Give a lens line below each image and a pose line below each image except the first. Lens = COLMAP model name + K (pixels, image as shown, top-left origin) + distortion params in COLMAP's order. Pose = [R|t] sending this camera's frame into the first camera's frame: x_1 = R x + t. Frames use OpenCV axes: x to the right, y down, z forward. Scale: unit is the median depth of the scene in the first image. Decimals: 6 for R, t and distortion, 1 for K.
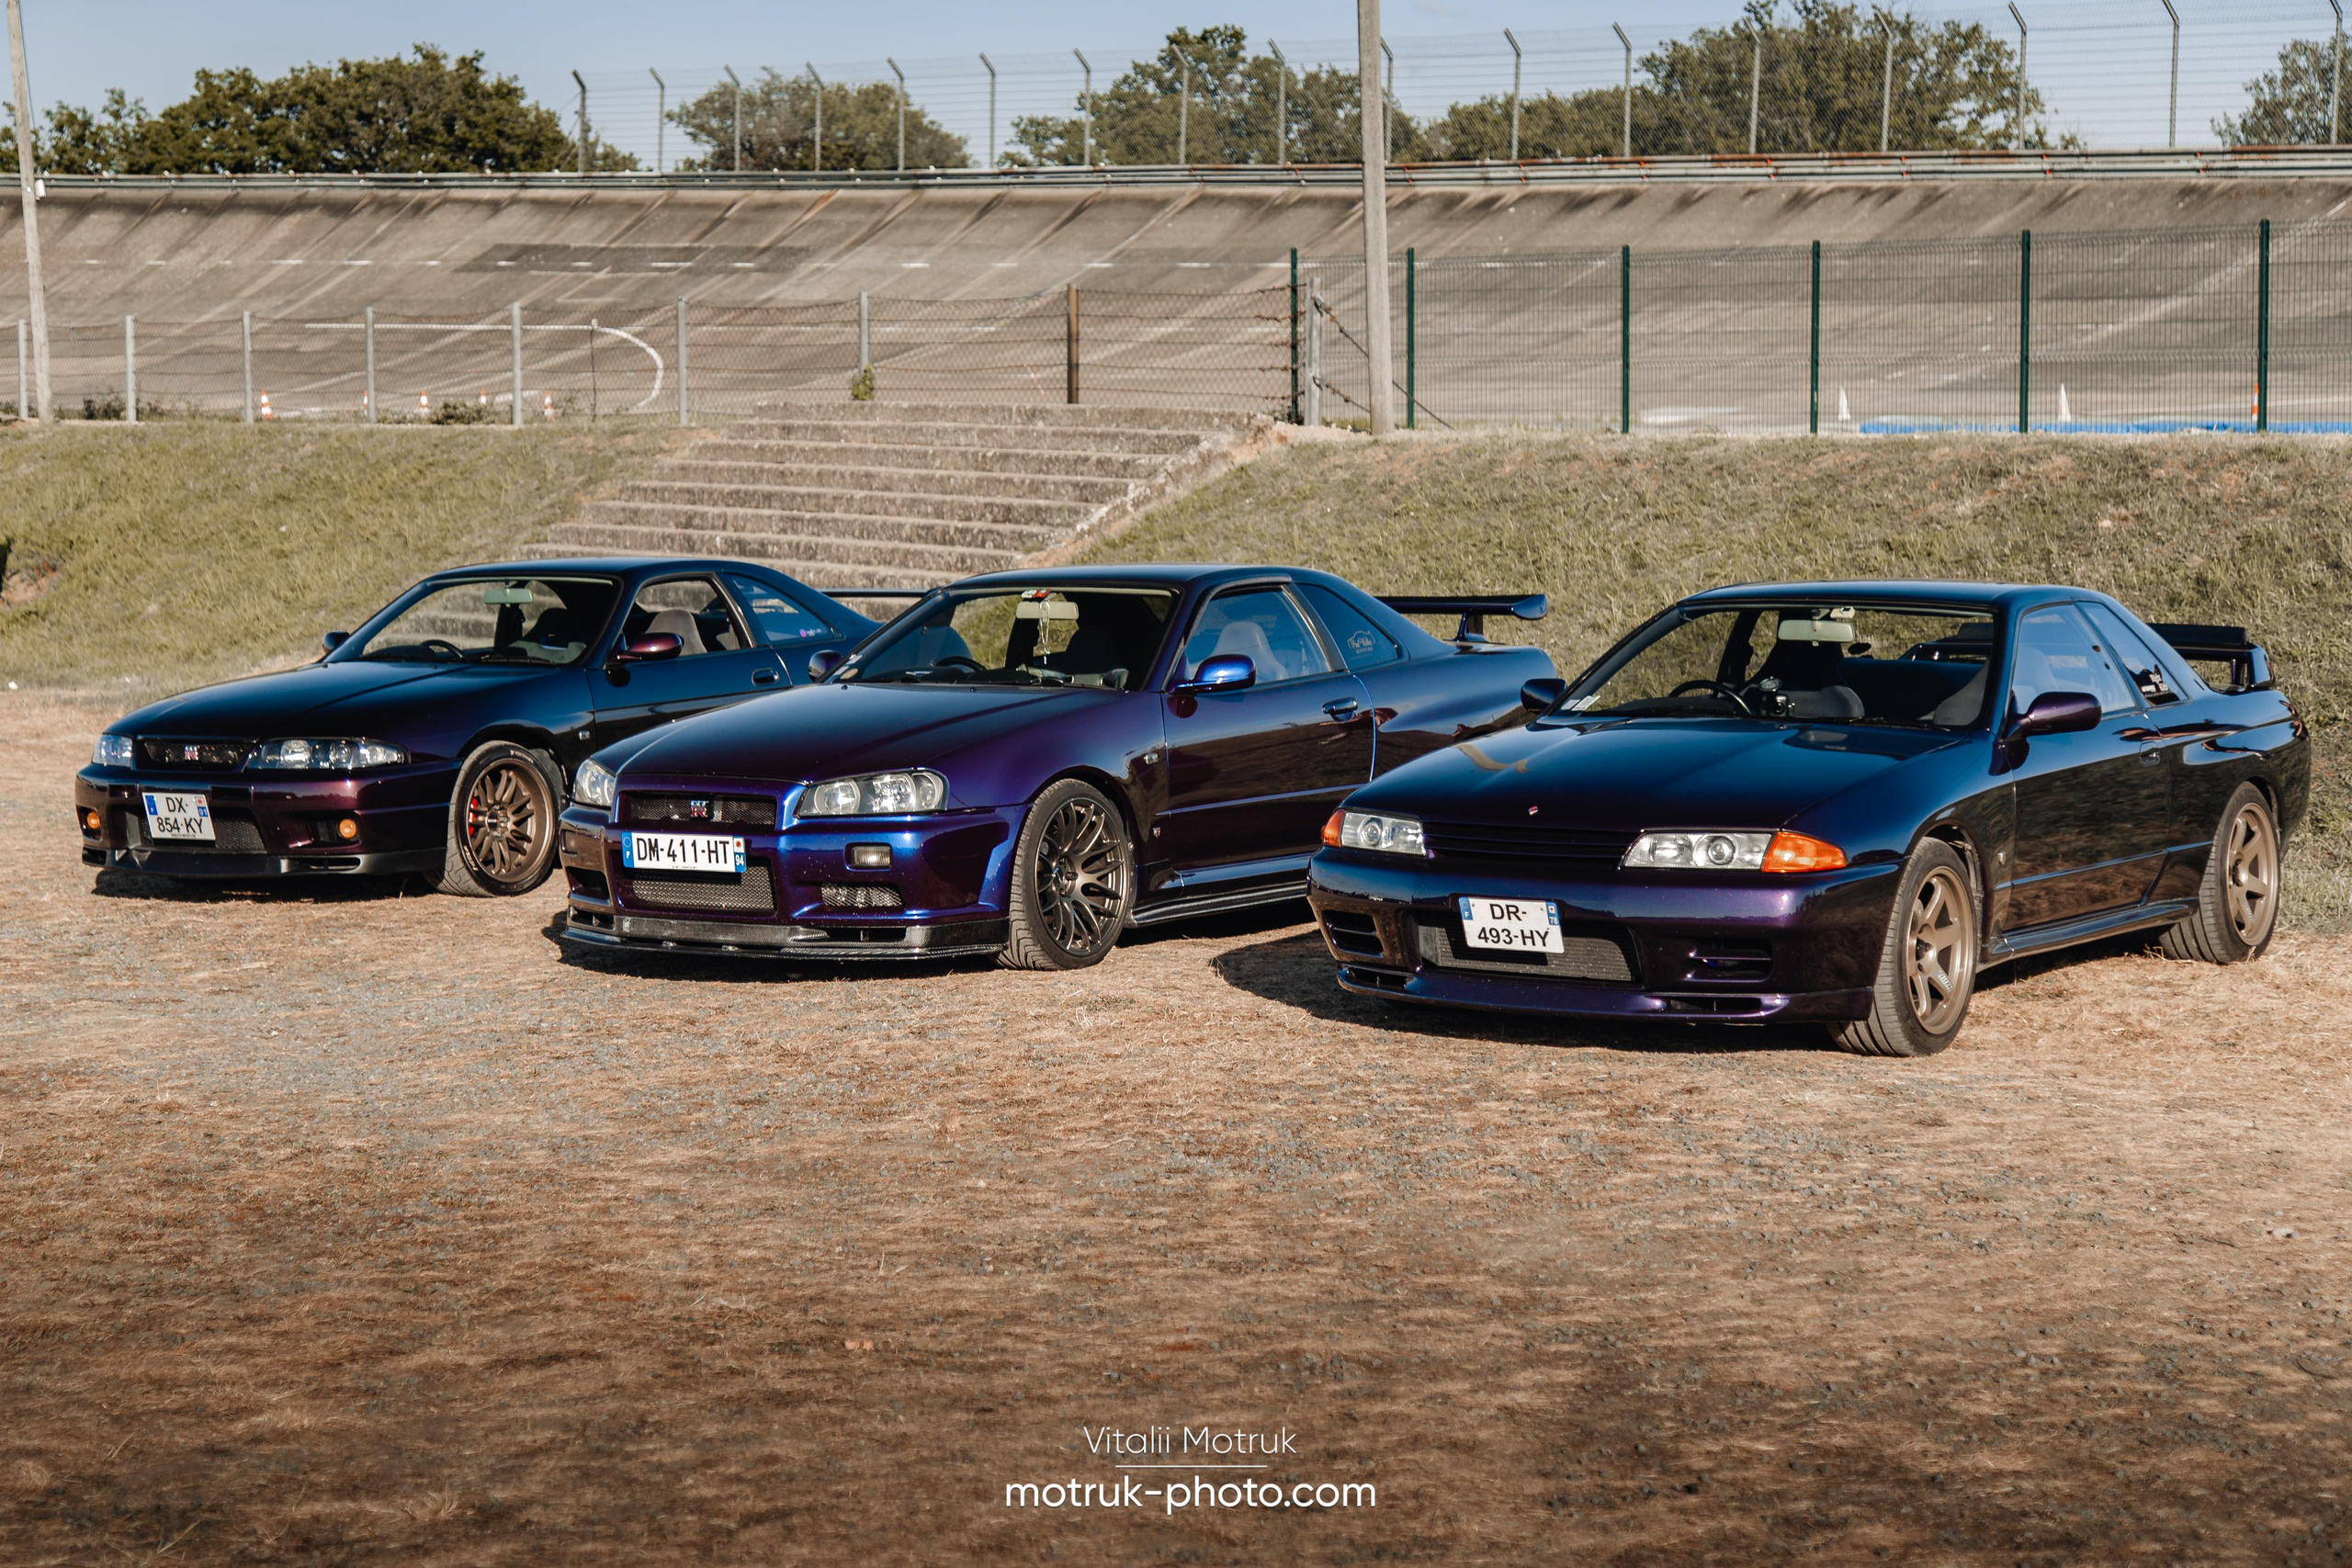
lens RADIAL K [[4197.7, 0, 1176.0], [0, 4197.7, 784.0], [0, 0, 1]] dist [0.063538, -0.281931]
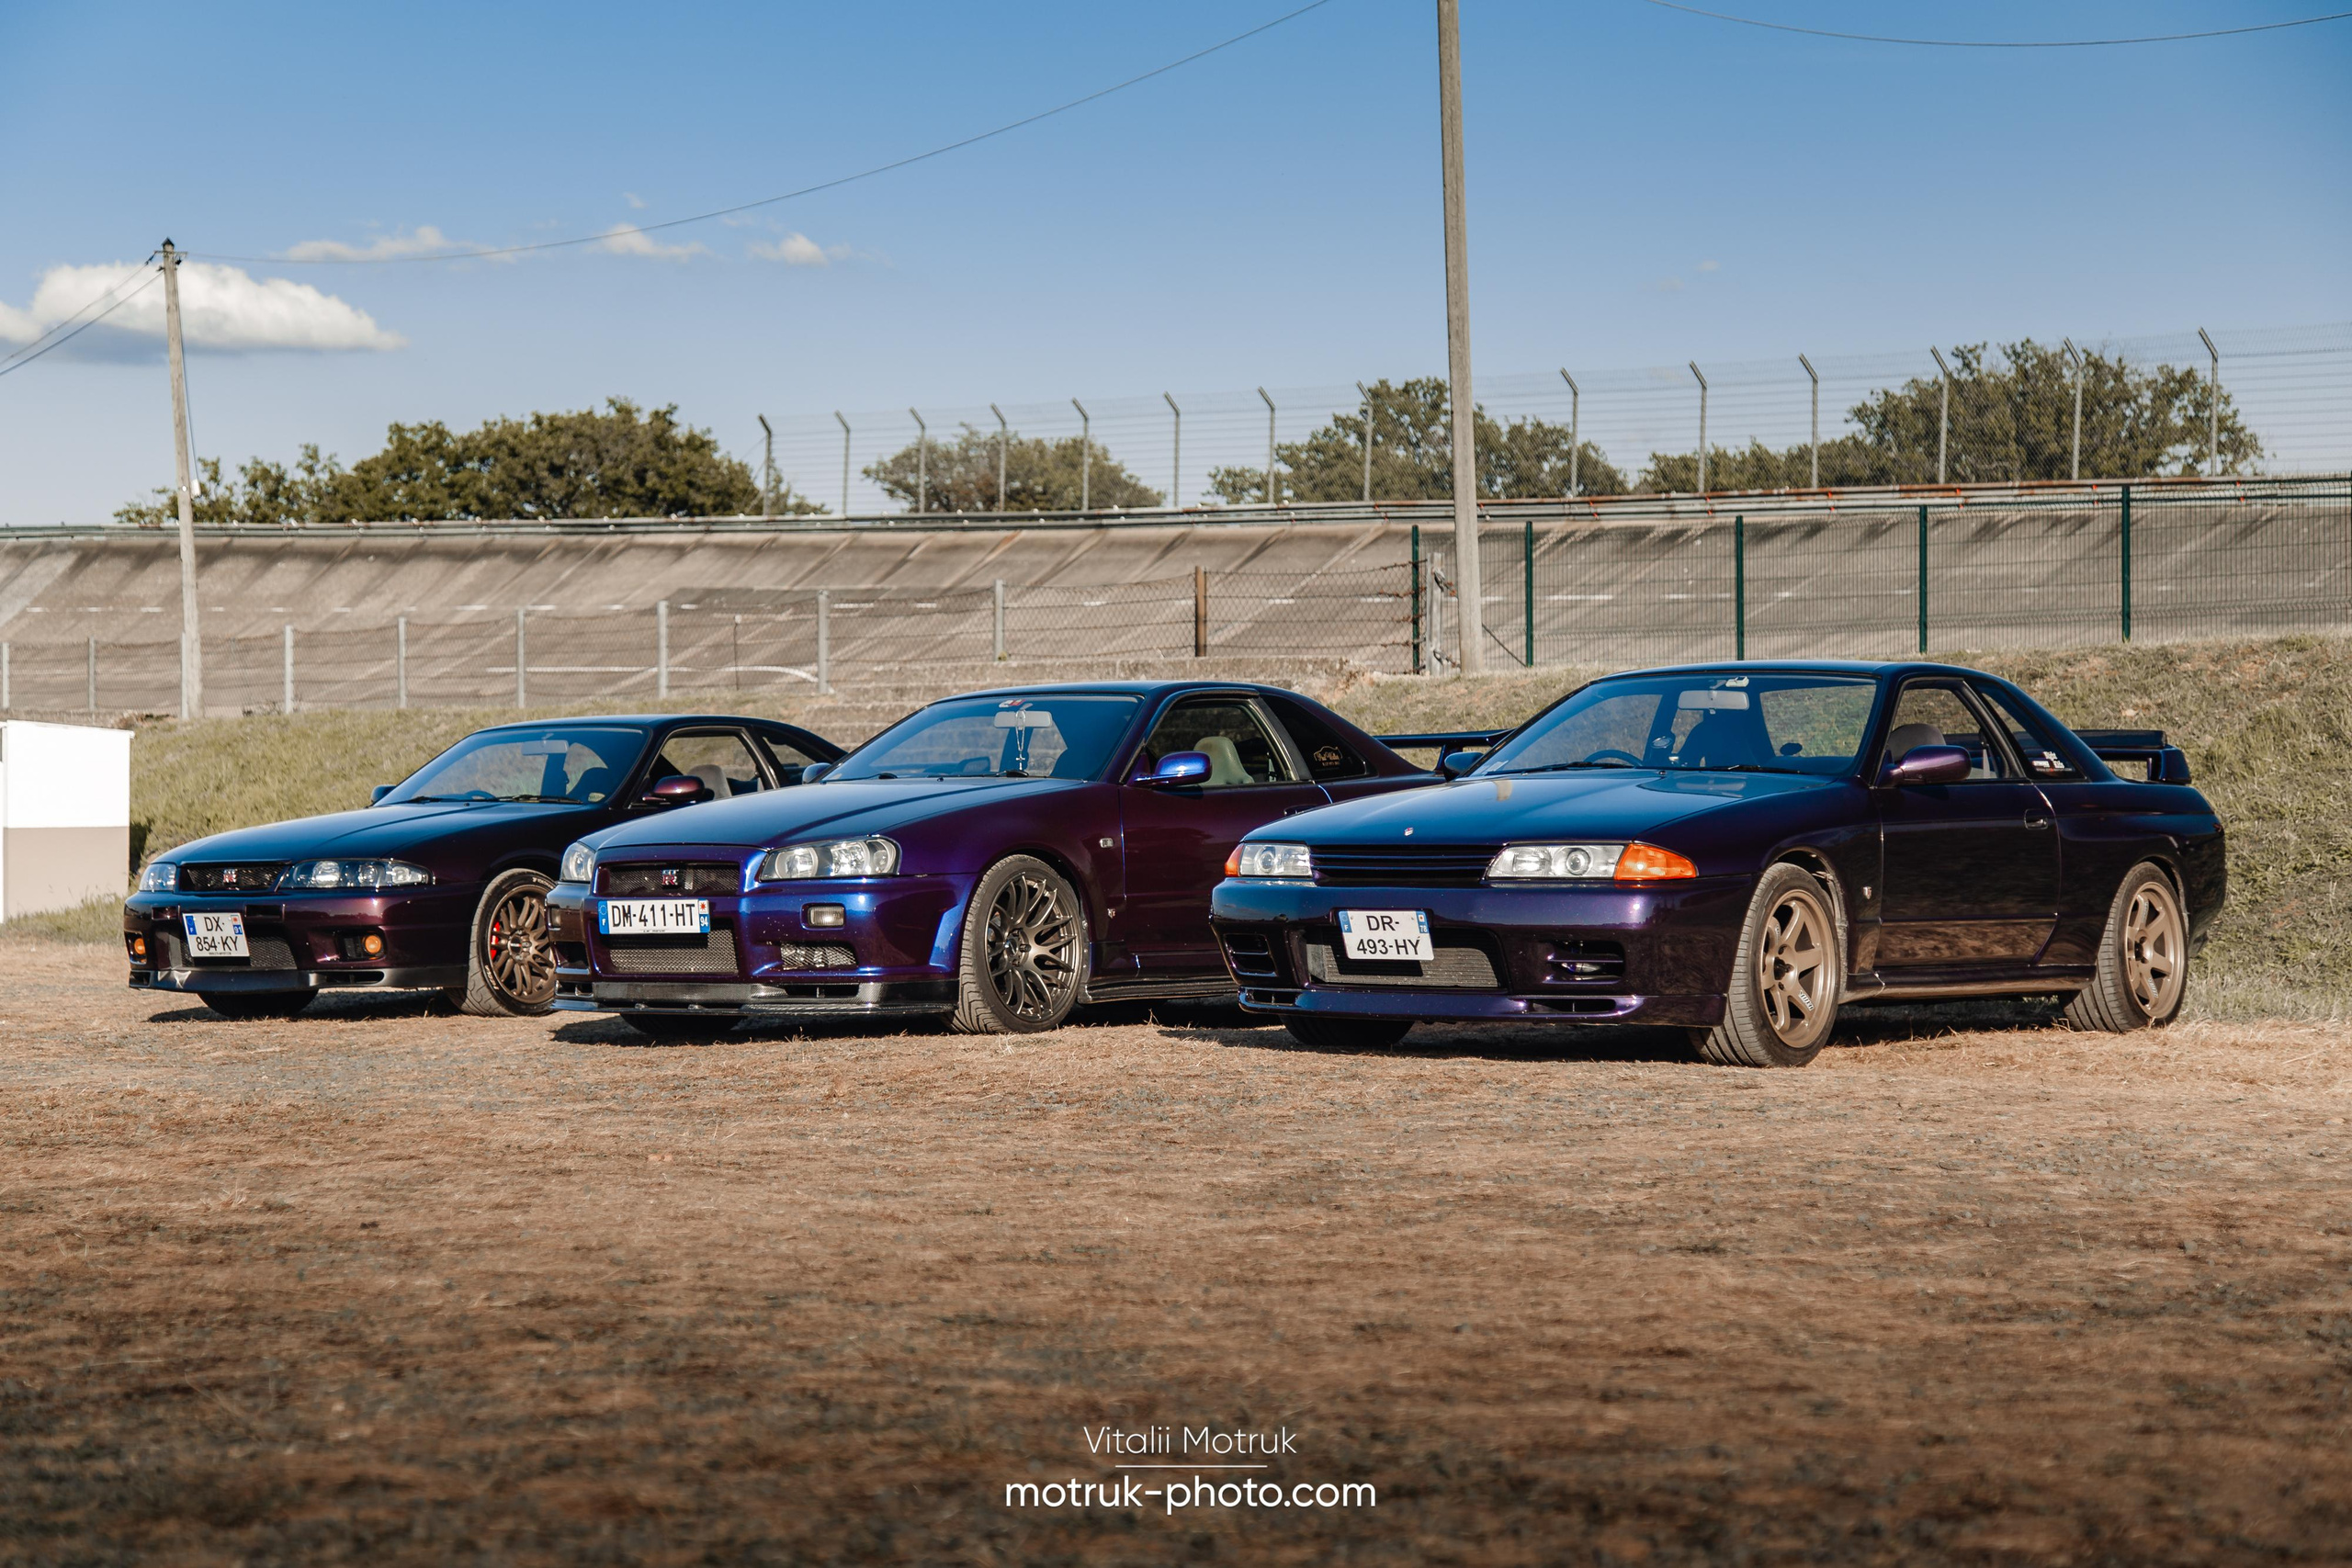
lens RADIAL K [[4297.1, 0, 1176.0], [0, 4297.1, 784.0], [0, 0, 1]] dist [0.052494, -0.201687]
pose [[0.998995, 0.000004, -0.044811, 0.051395], [-0.003703, 0.996588, -0.082458, 0.058300], [0.044658, 0.082541, 0.995587, -0.064679]]
